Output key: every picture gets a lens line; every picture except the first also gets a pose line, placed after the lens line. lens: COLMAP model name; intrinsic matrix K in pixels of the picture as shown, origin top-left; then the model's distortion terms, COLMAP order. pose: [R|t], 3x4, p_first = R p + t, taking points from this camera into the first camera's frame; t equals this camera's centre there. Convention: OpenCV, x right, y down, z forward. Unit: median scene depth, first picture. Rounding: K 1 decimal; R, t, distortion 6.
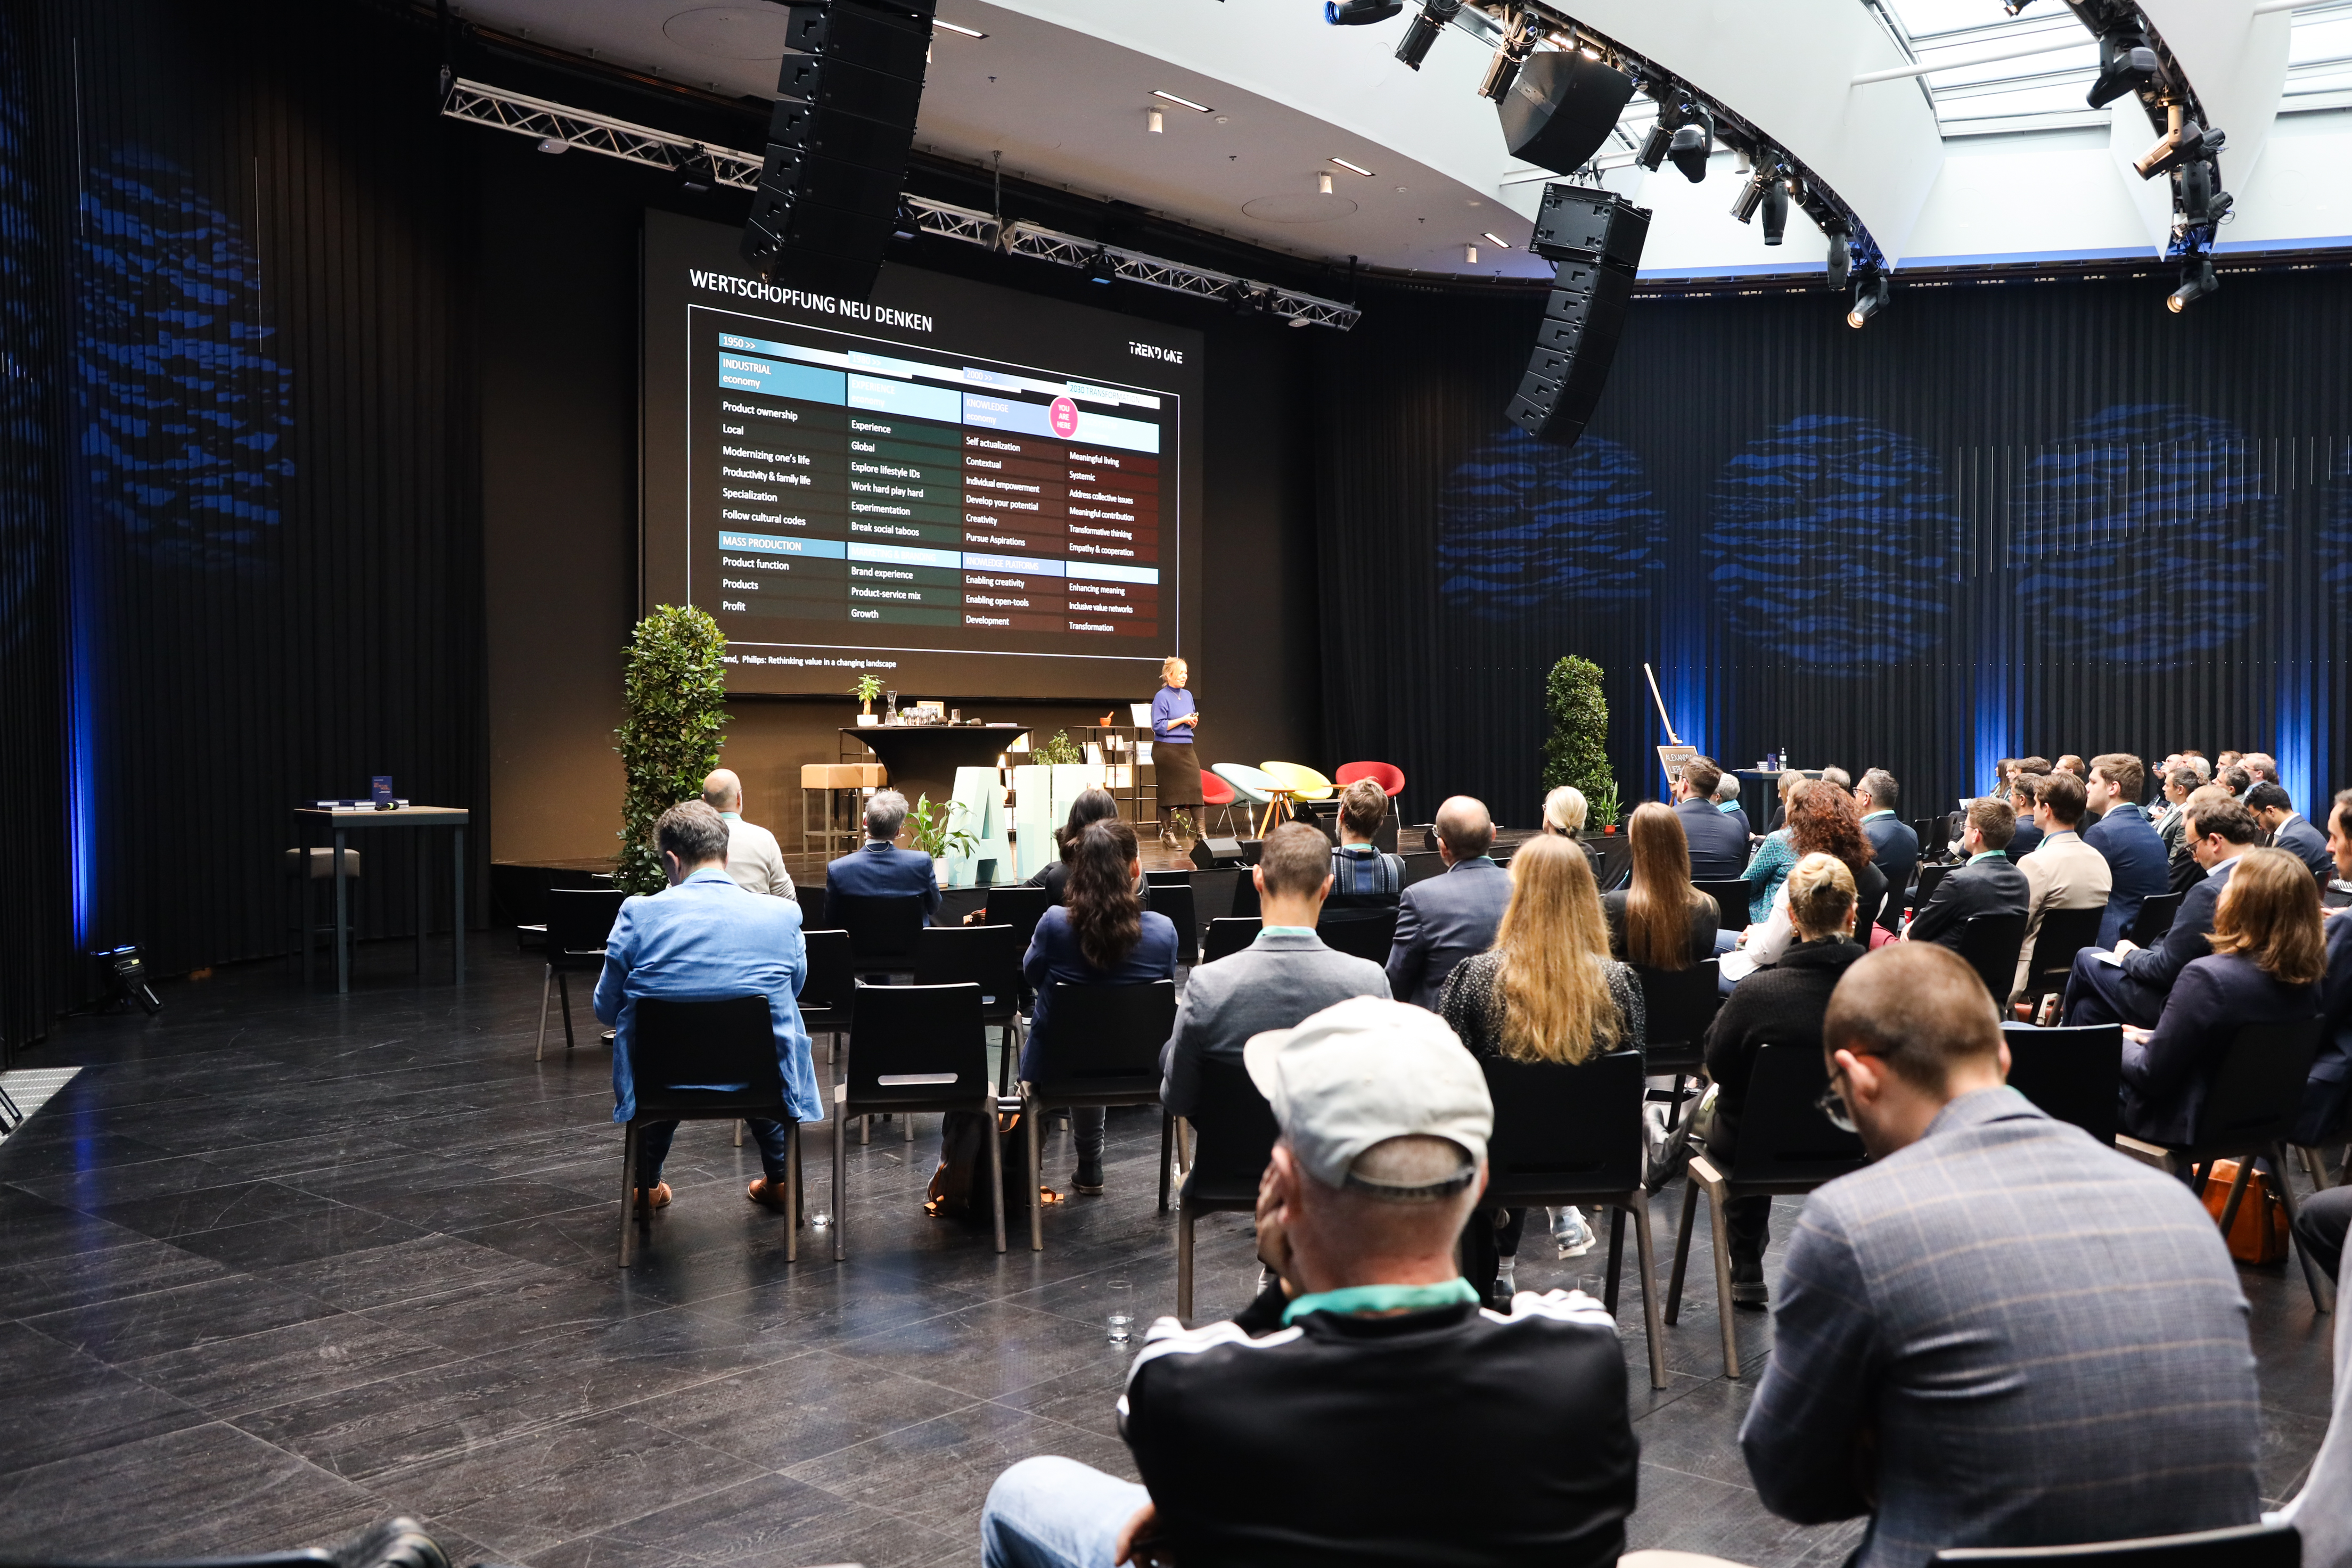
lens RADIAL K [[2106.6, 0, 1196.2], [0, 2106.6, 771.7], [0, 0, 1]] dist [0.010056, -0.008386]
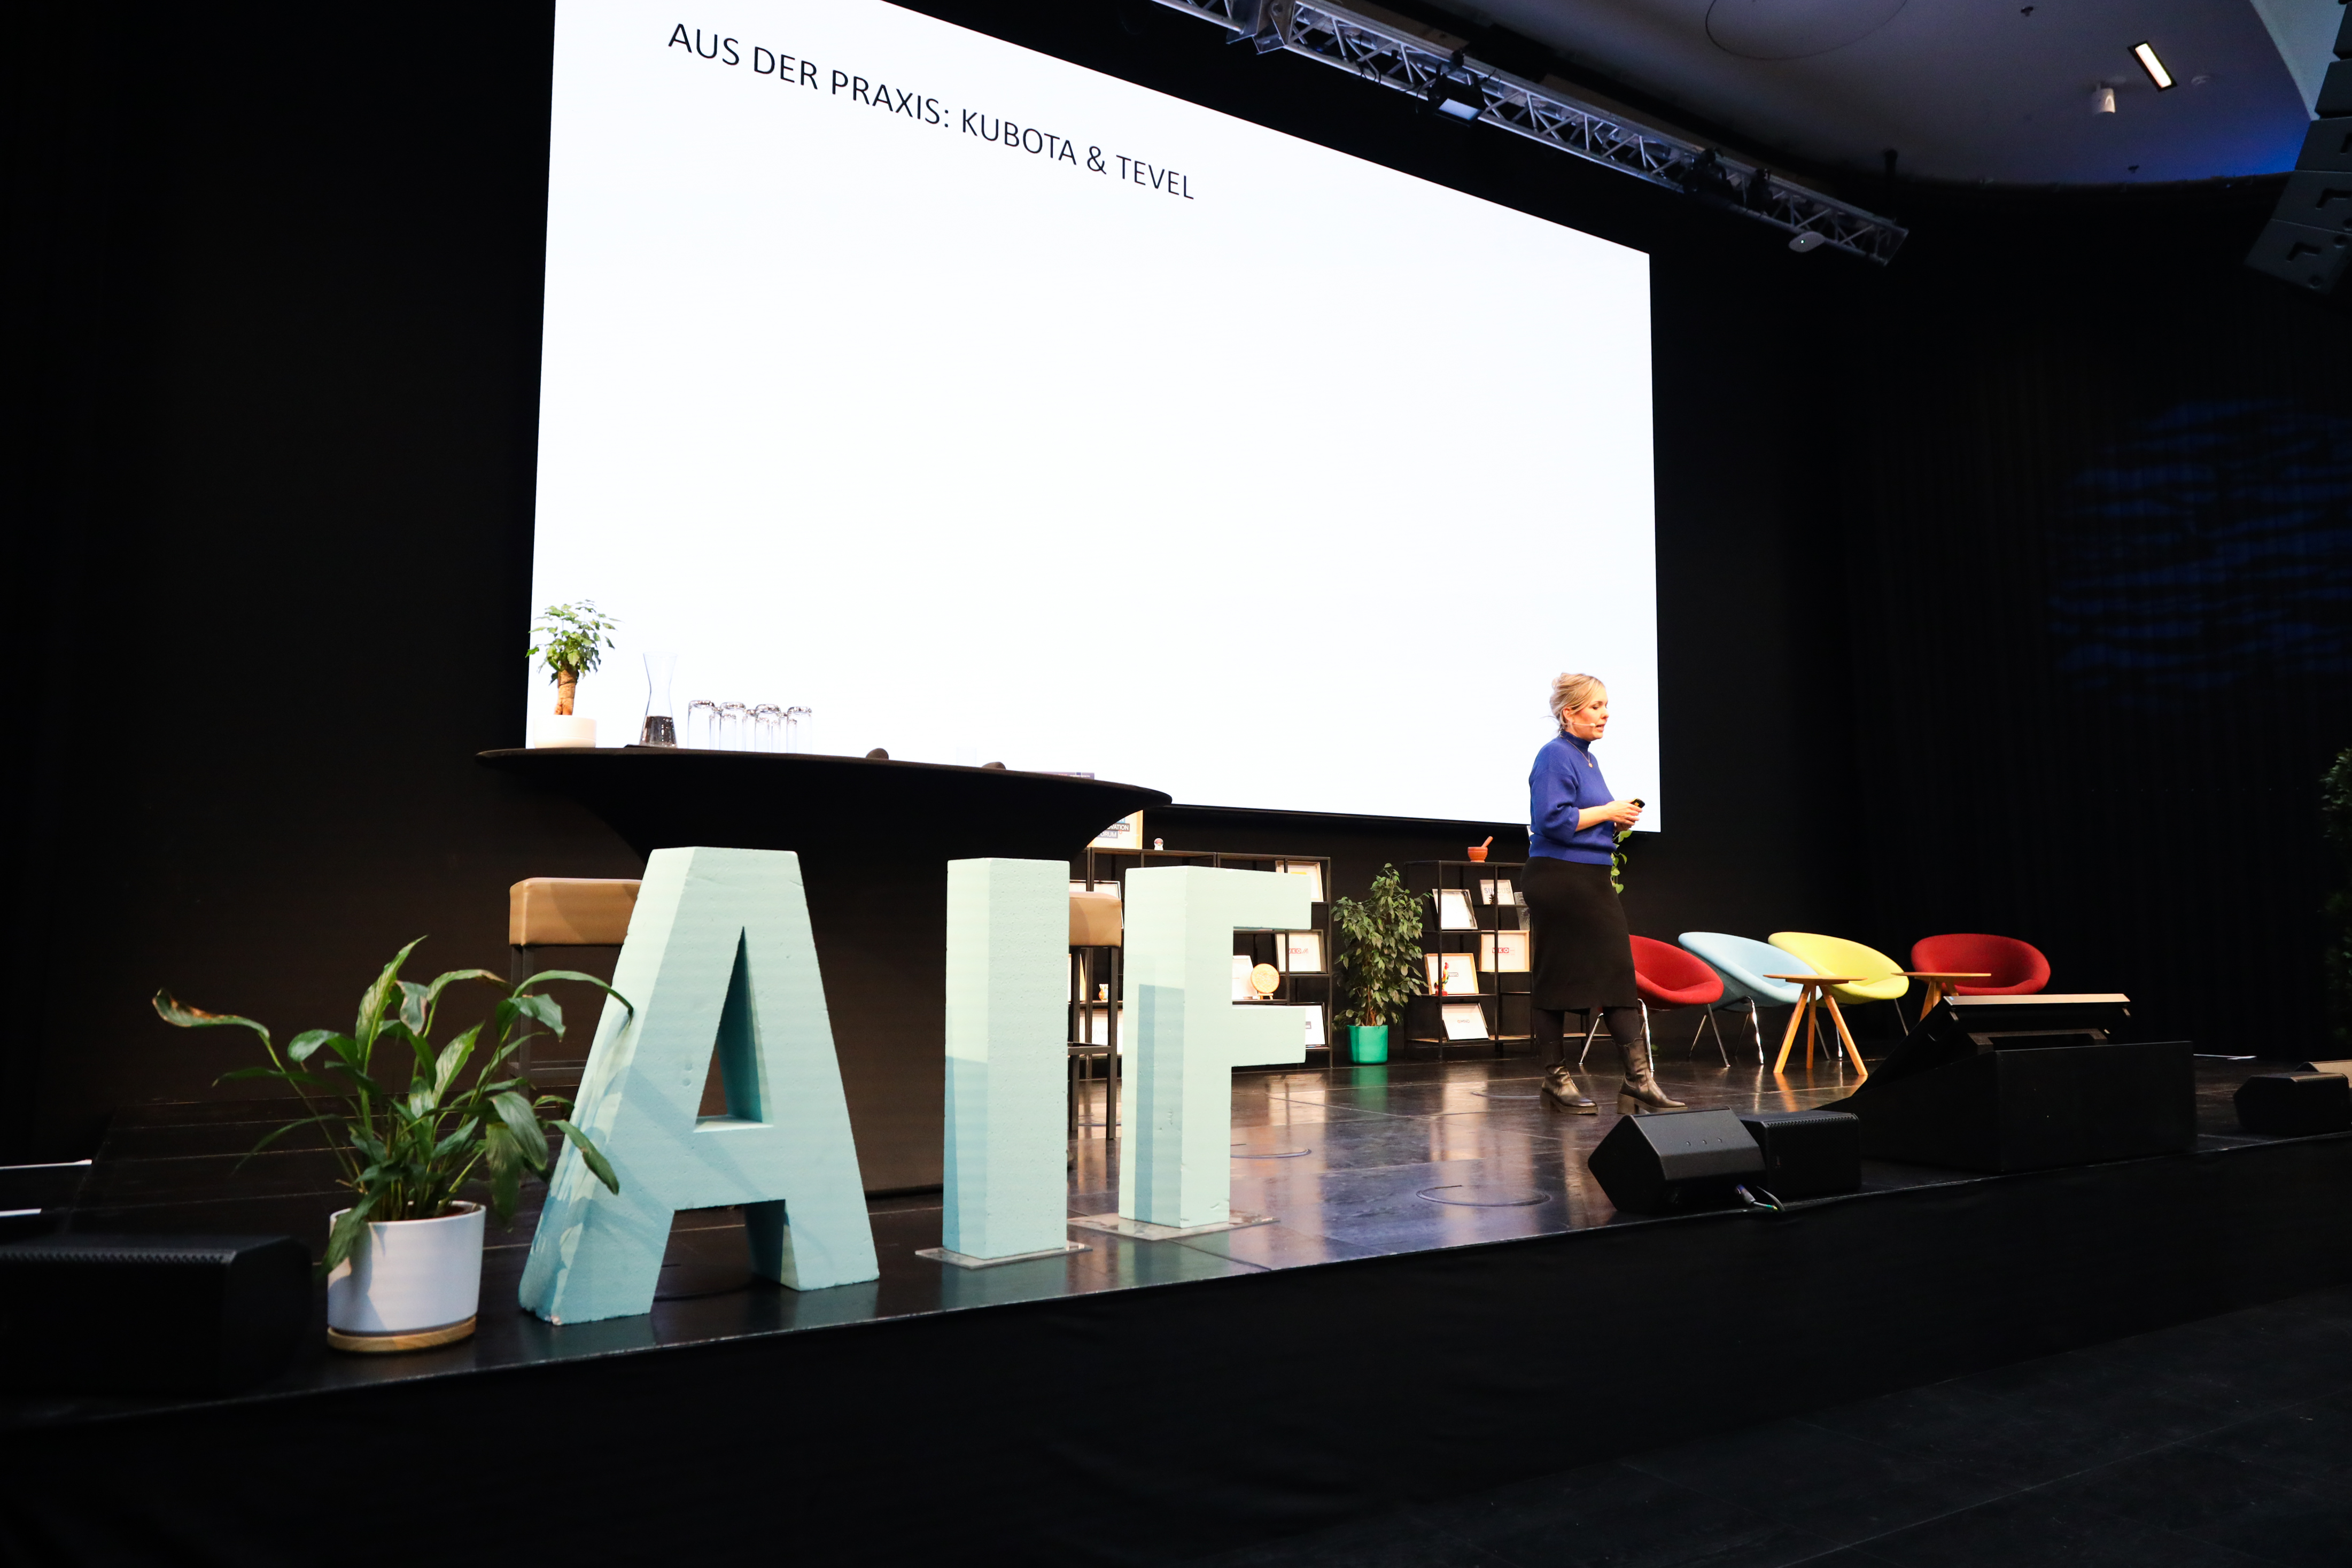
lens RADIAL K [[1592.3, 0, 1191.0], [0, 1592.3, 786.1], [0, 0, 1]] dist [0.004360, 0.005470]
pose [[0.955424, -0.028175, -0.293890, 0.008541], [-0.007385, 0.992844, -0.119192, 0.008618], [0.295145, 0.116050, 0.948378, 0.524721]]
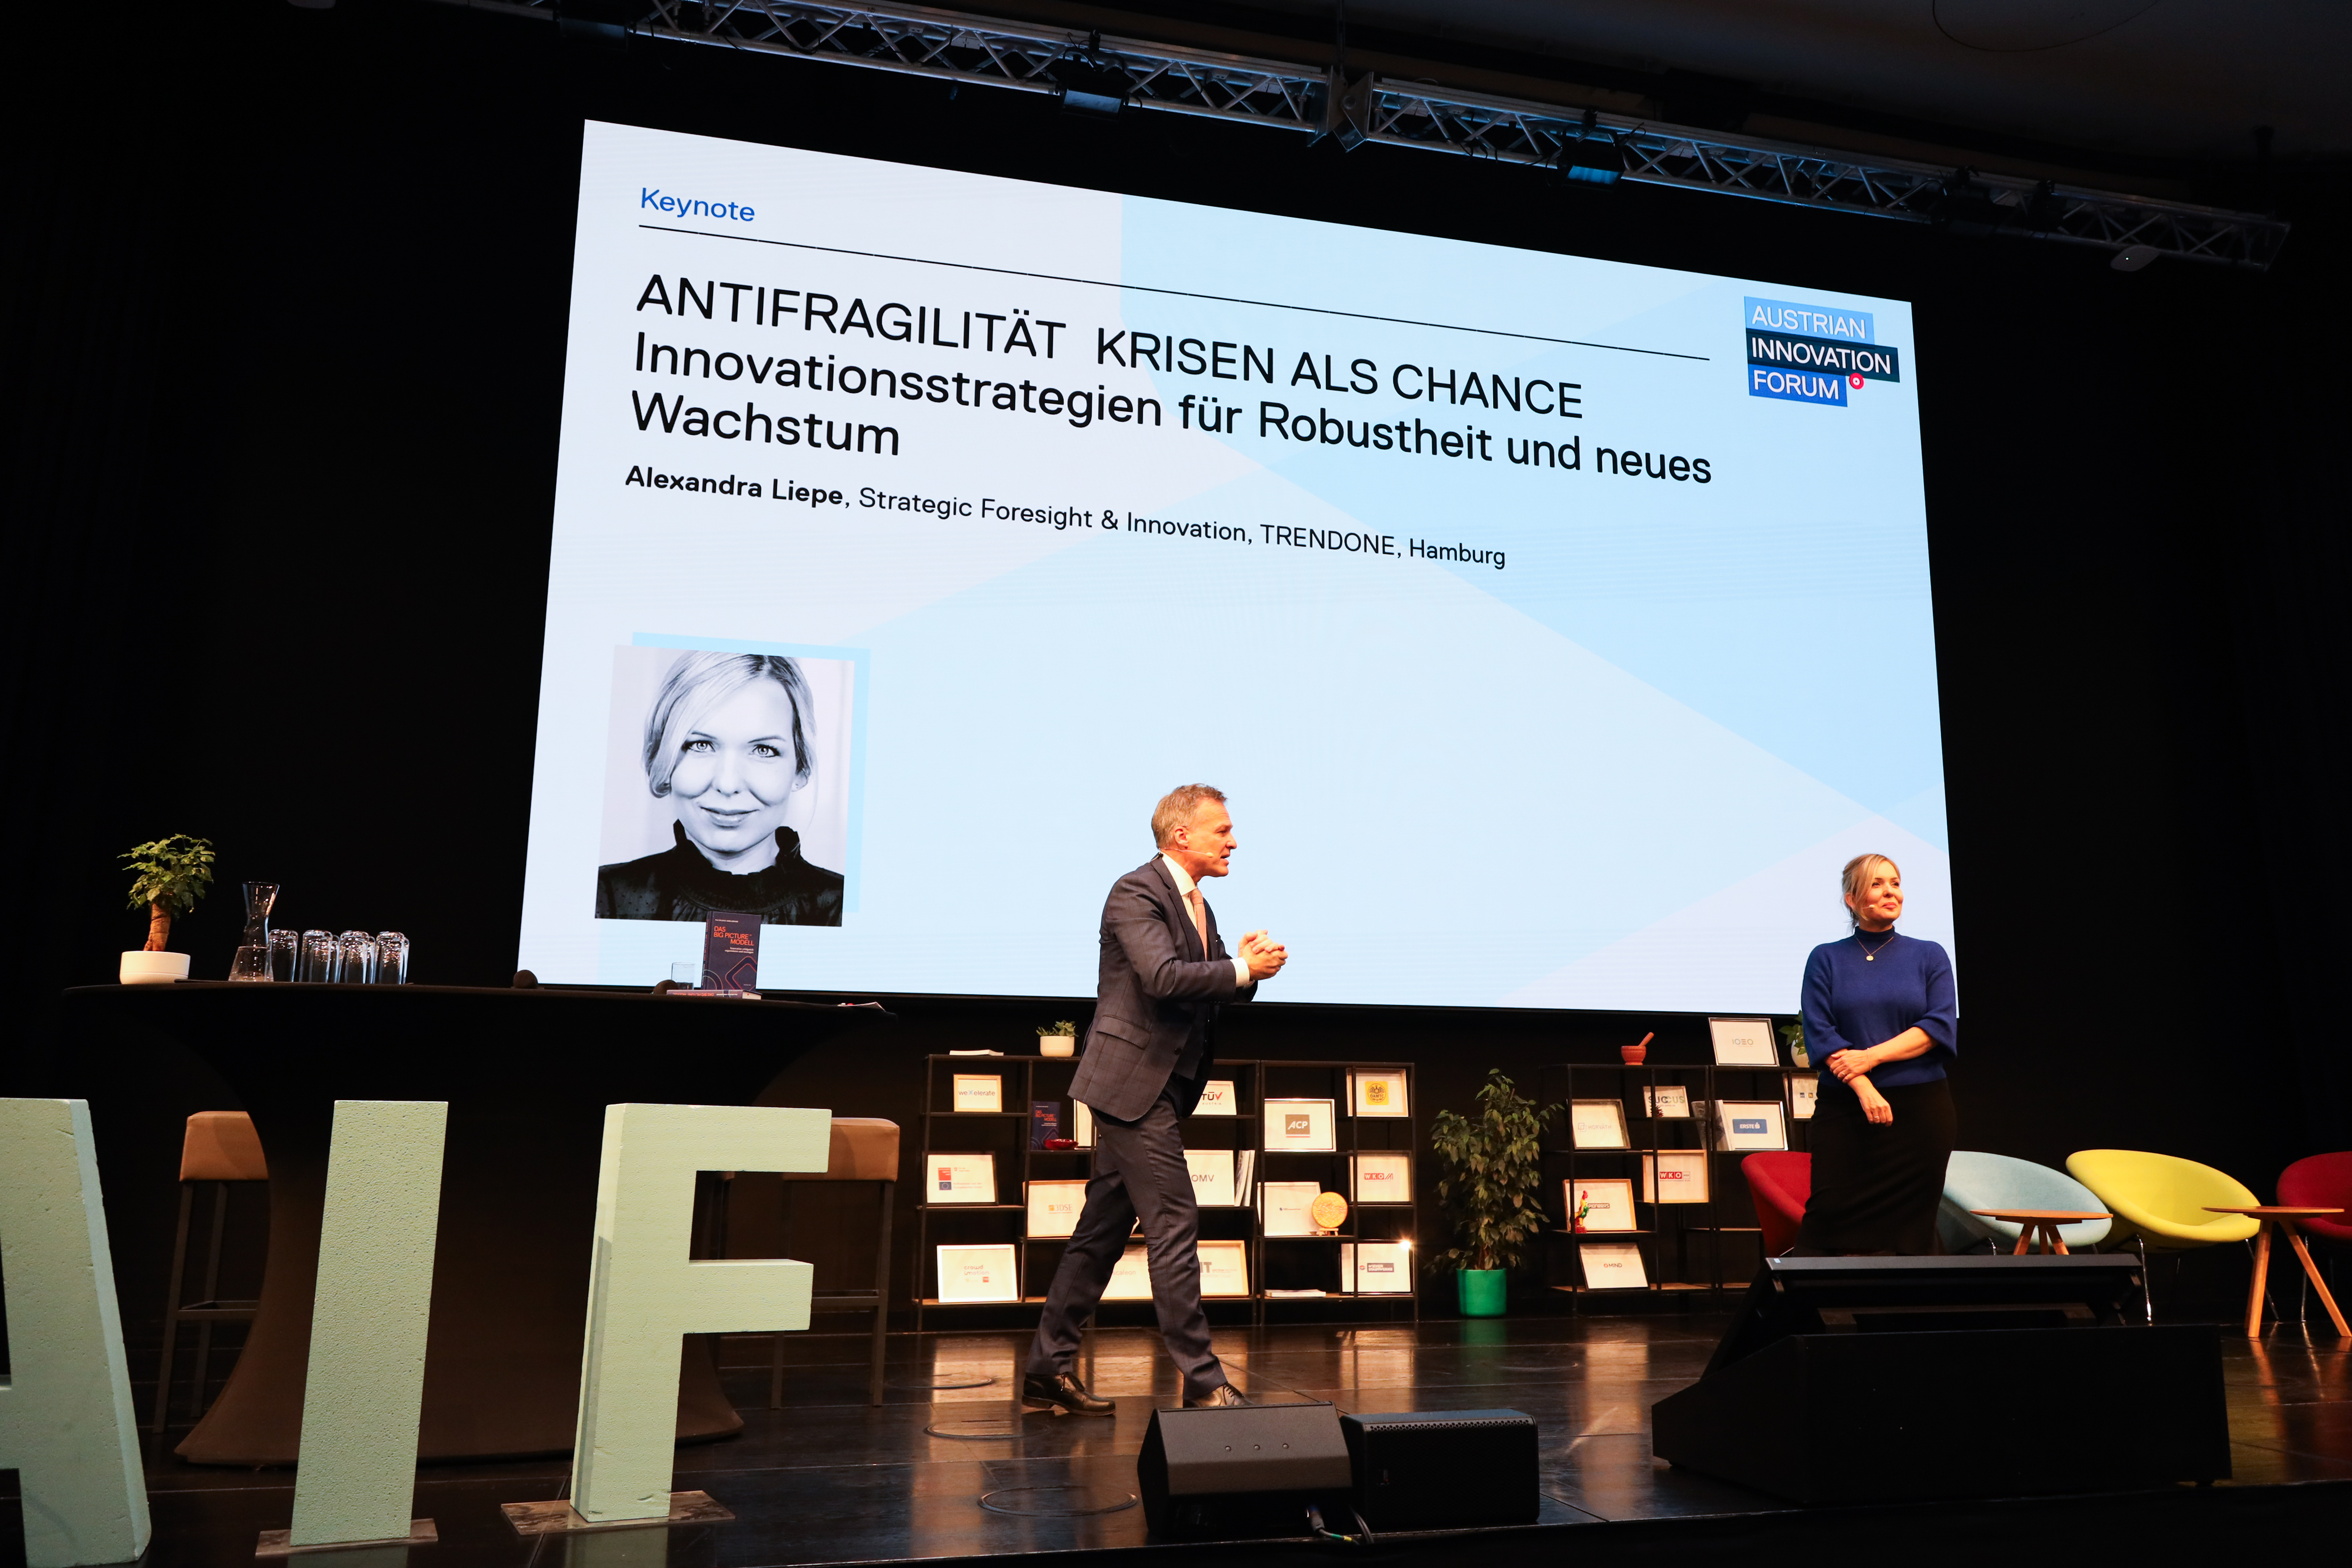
lens RADIAL K [[1804.3, 0, 1191.9], [0, 1804.3, 802.9], [0, 0, 1]] dist [-0.016833, 0.032821]
pose [[0.821097, -0.105567, -0.560941, 0.094385], [-0.014235, 0.978655, -0.205017, 0.003816], [0.570611, 0.176324, 0.802068, 0.571083]]
